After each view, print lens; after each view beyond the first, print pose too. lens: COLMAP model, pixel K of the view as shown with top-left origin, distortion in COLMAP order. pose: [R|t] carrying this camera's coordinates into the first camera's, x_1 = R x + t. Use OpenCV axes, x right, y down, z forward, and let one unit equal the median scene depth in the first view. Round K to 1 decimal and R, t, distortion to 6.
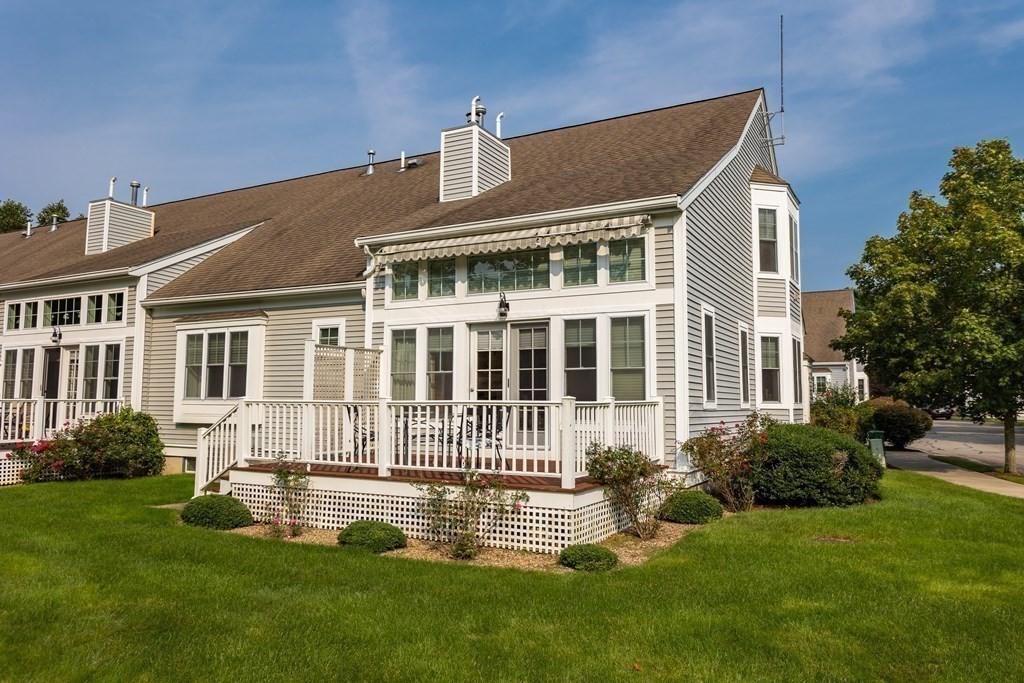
lens RADIAL K [[745.9, 0, 510.1], [0, 745.9, 337.1], [0, 0, 1]] dist [0.007649, 0.001682]
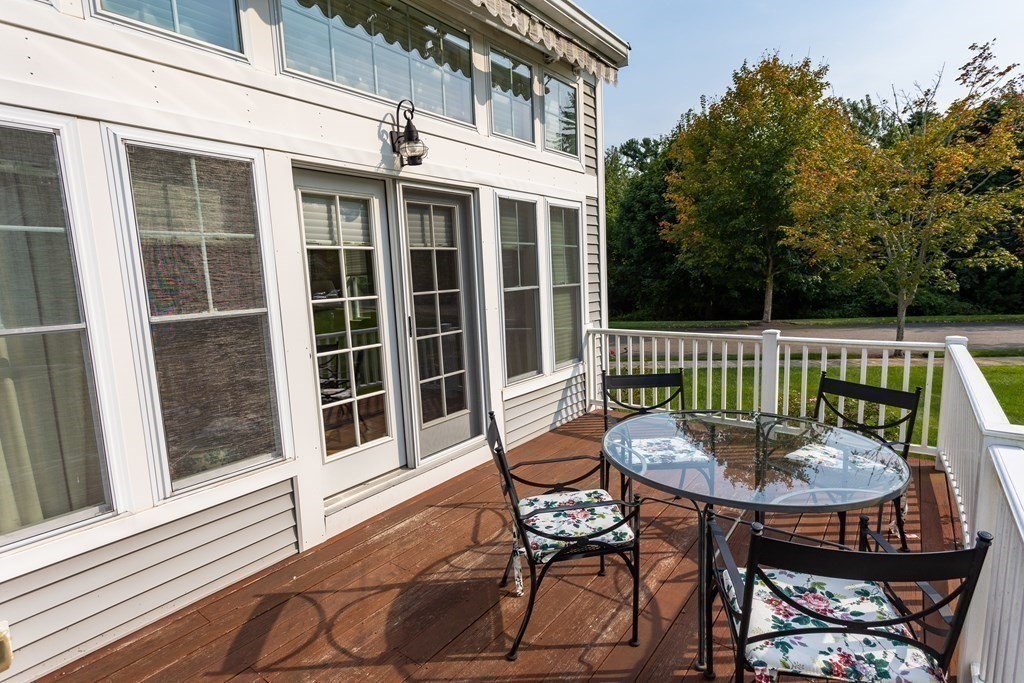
lens RADIAL K [[495.3, 0, 510.3], [0, 495.3, 335.7], [0, 0, 1]] dist [0.018291, 0.000490]
pose [[0.168741, -0.136280, 0.976194, -0.261804], [-0.048015, 0.988083, 0.146239, 0.020179], [-0.984490, -0.071548, 0.160187, 0.863743]]
